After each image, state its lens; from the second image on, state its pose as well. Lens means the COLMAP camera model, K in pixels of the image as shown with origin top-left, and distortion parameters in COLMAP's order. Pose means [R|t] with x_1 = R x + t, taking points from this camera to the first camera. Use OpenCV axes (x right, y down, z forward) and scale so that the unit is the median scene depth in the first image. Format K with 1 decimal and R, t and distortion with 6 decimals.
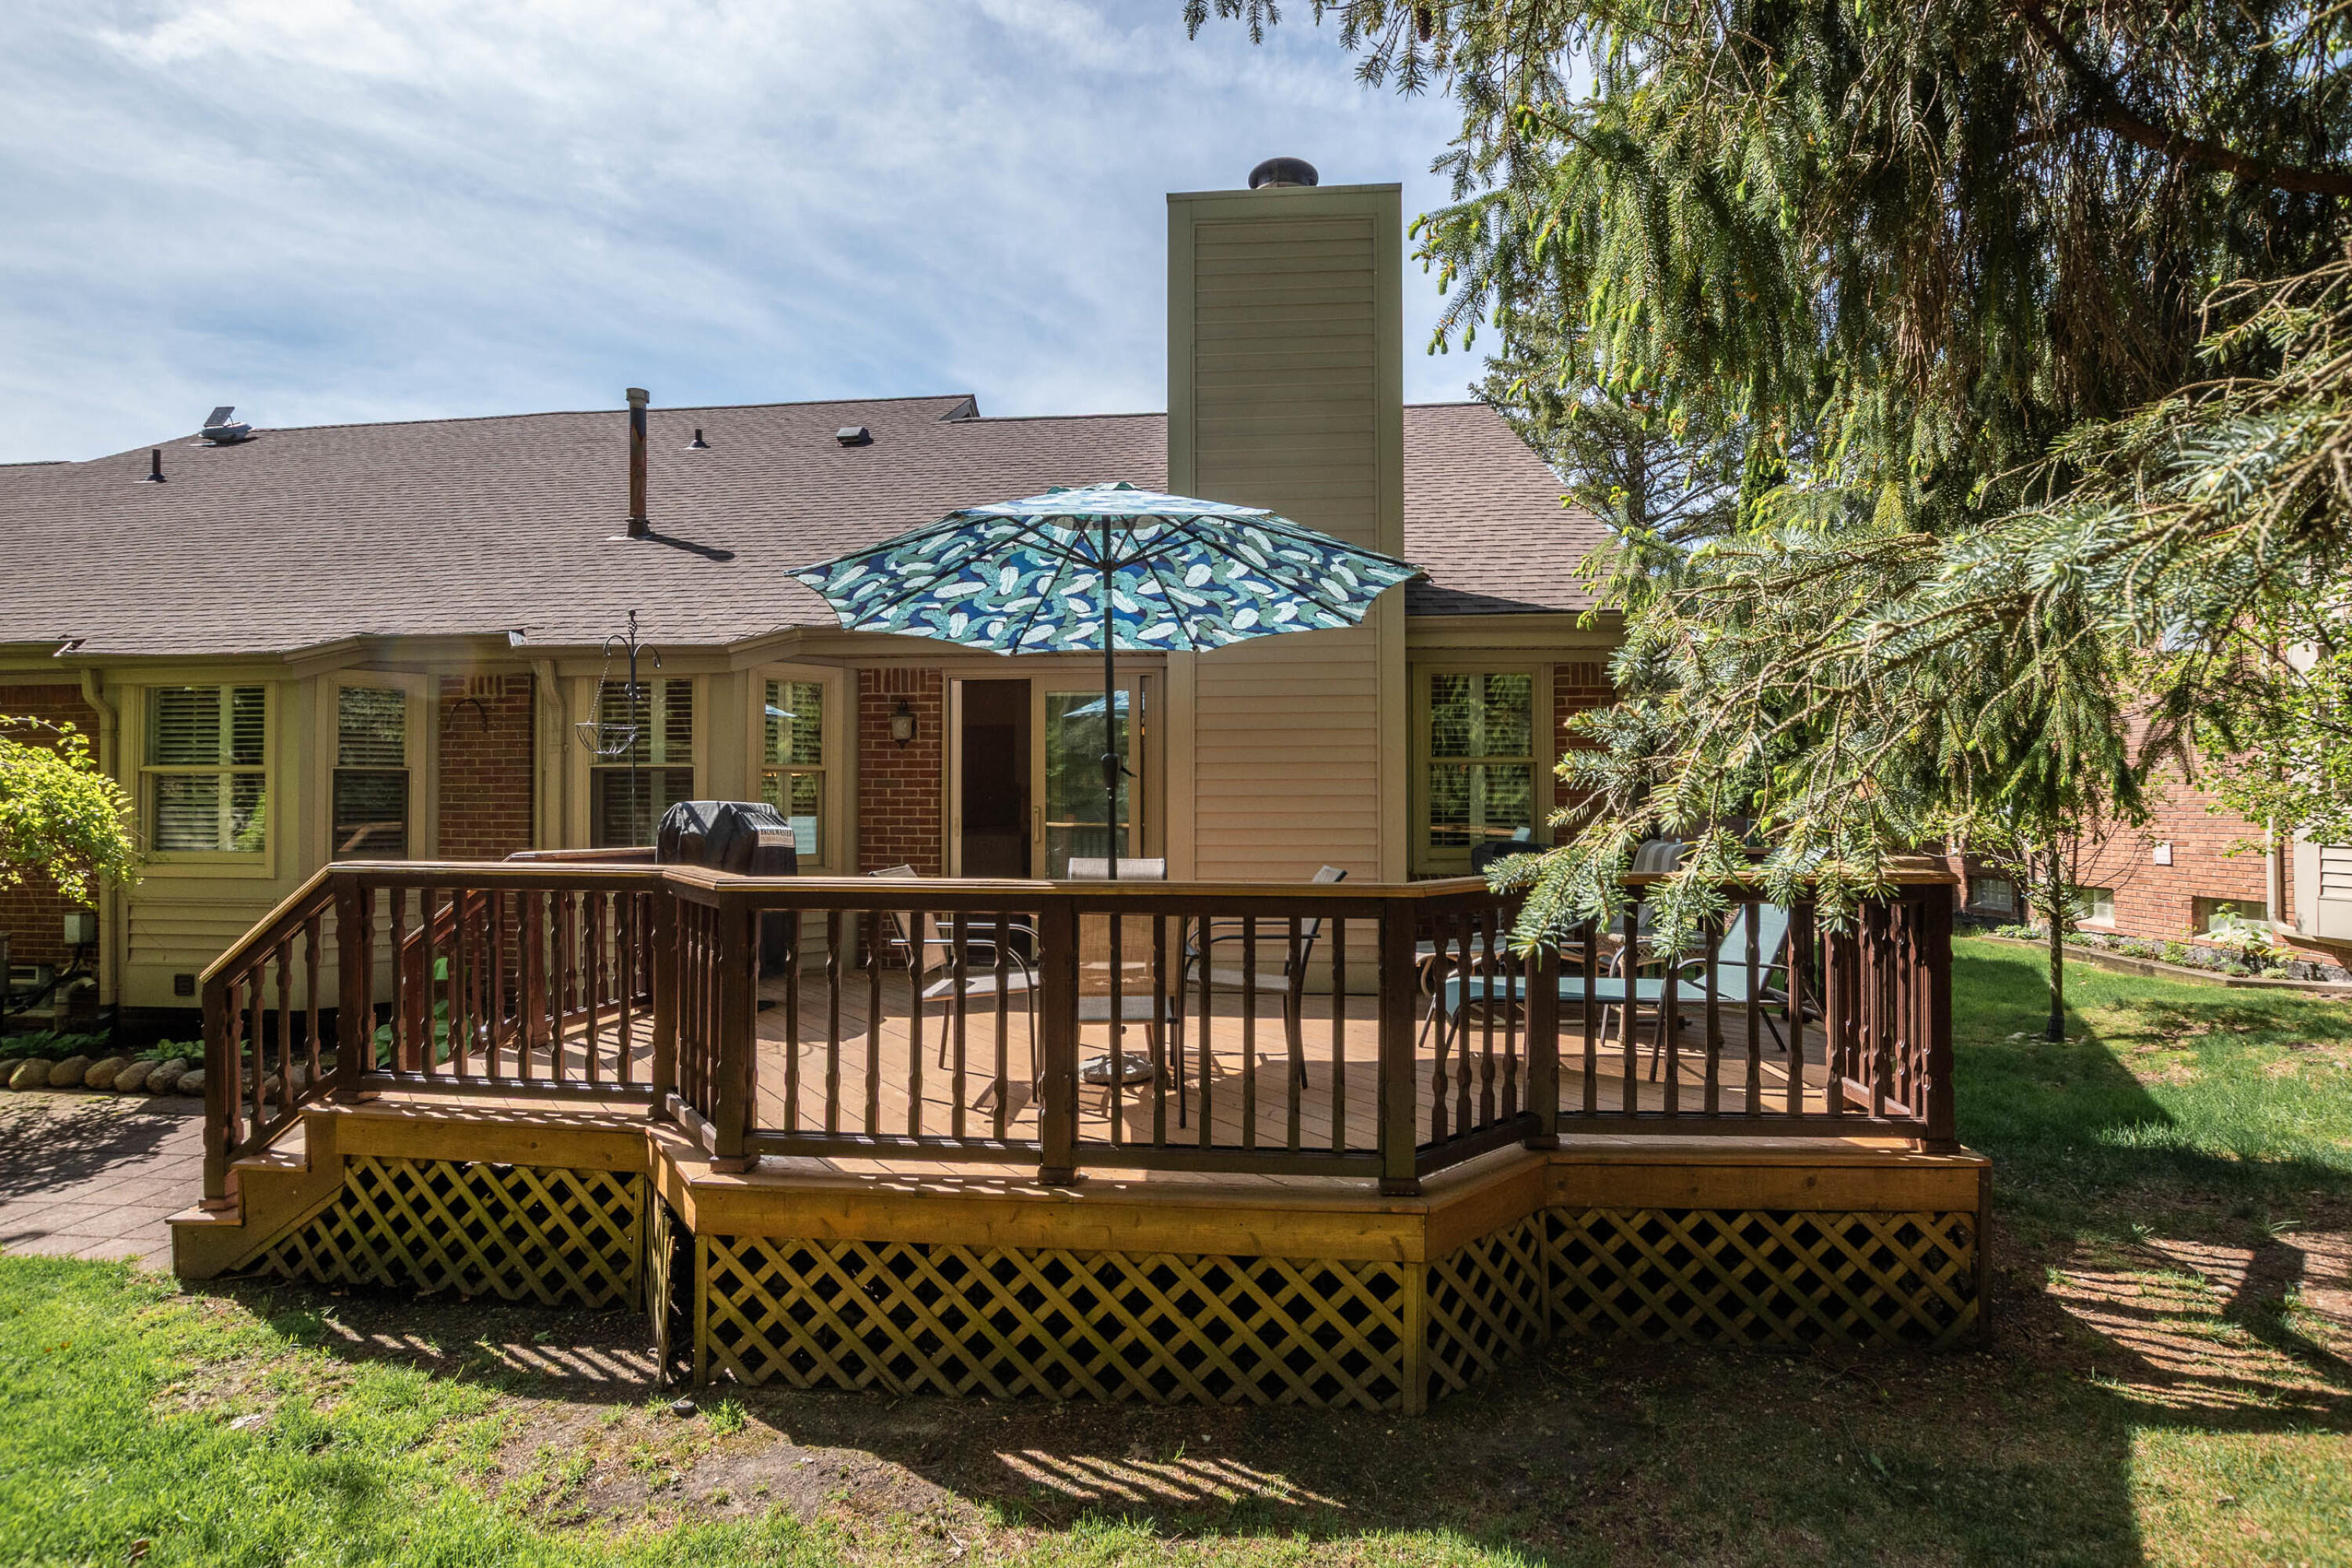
lens RADIAL K [[1028.3, 0, 1176.0], [0, 1028.3, 784.0], [0, 0, 1]] dist [-0.012986, 0.000288]
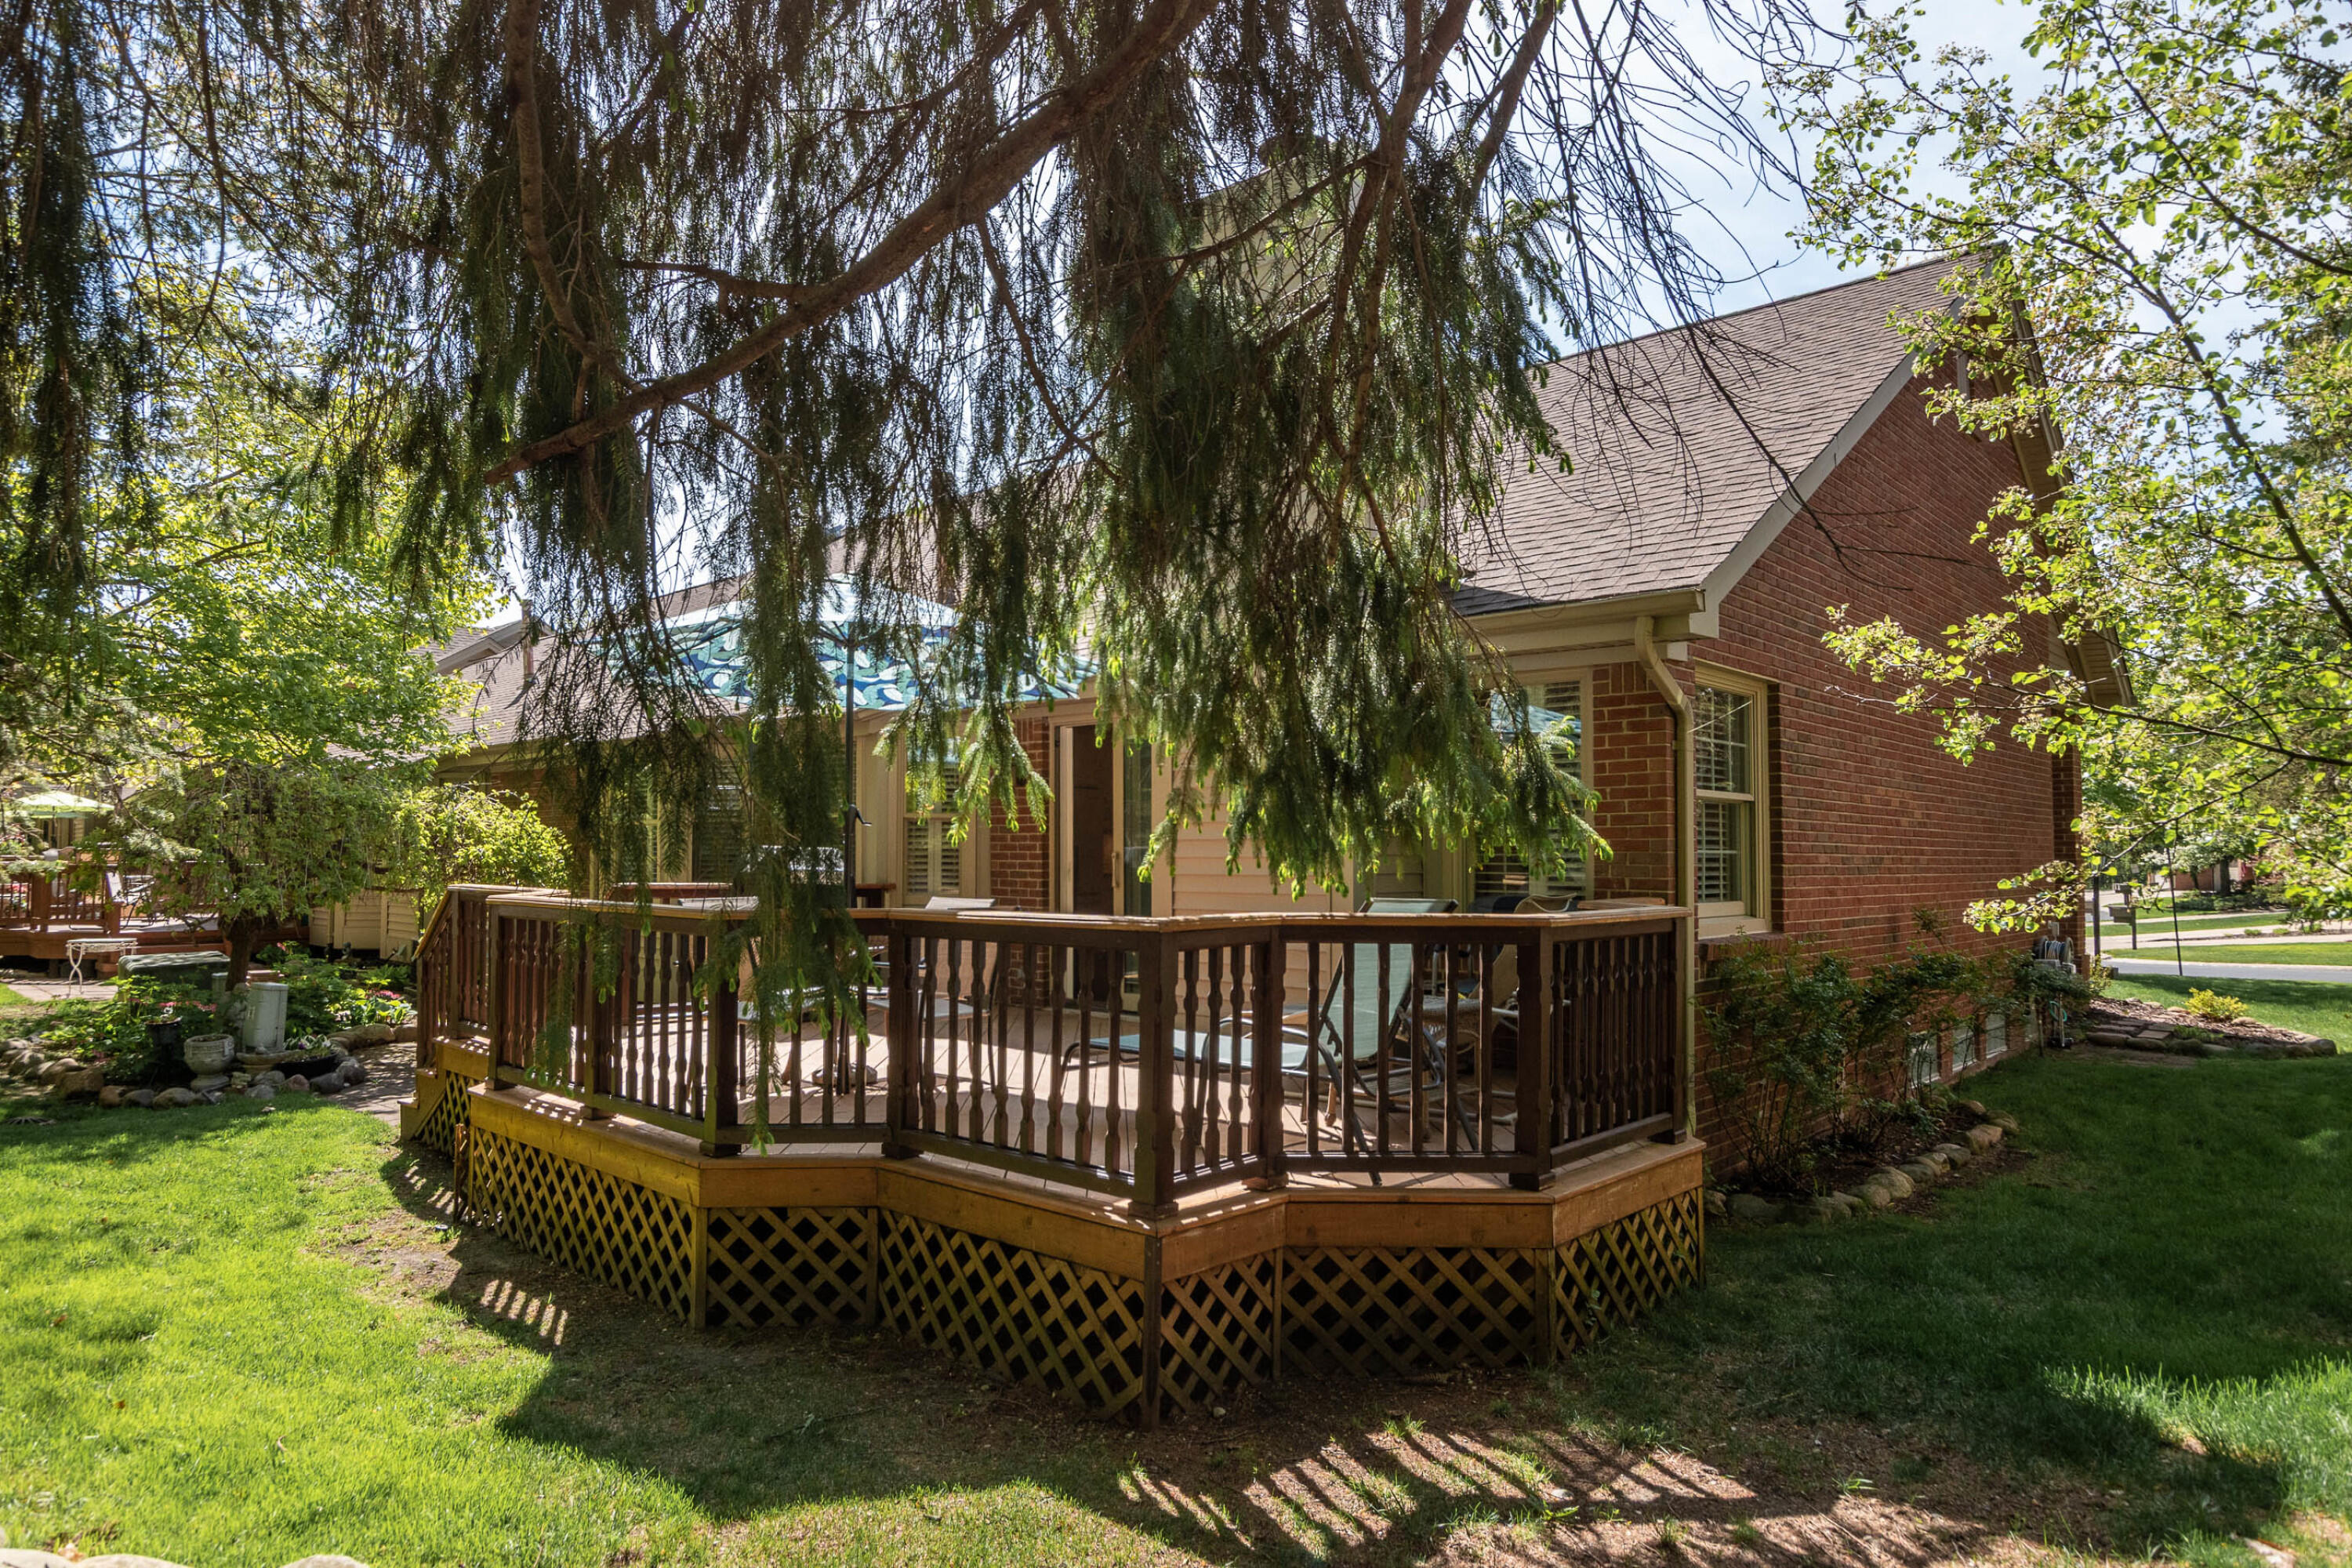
lens RADIAL K [[1350.9, 0, 1176.0], [0, 1350.9, 784.0], [0, 0, 1]] dist [-0.015128, 0.000411]
pose [[0.796017, -0.023023, -0.604836, 1.535898], [0.012387, 0.999687, -0.021750, -0.012570], [0.605147, 0.009822, 0.796053, 0.023965]]
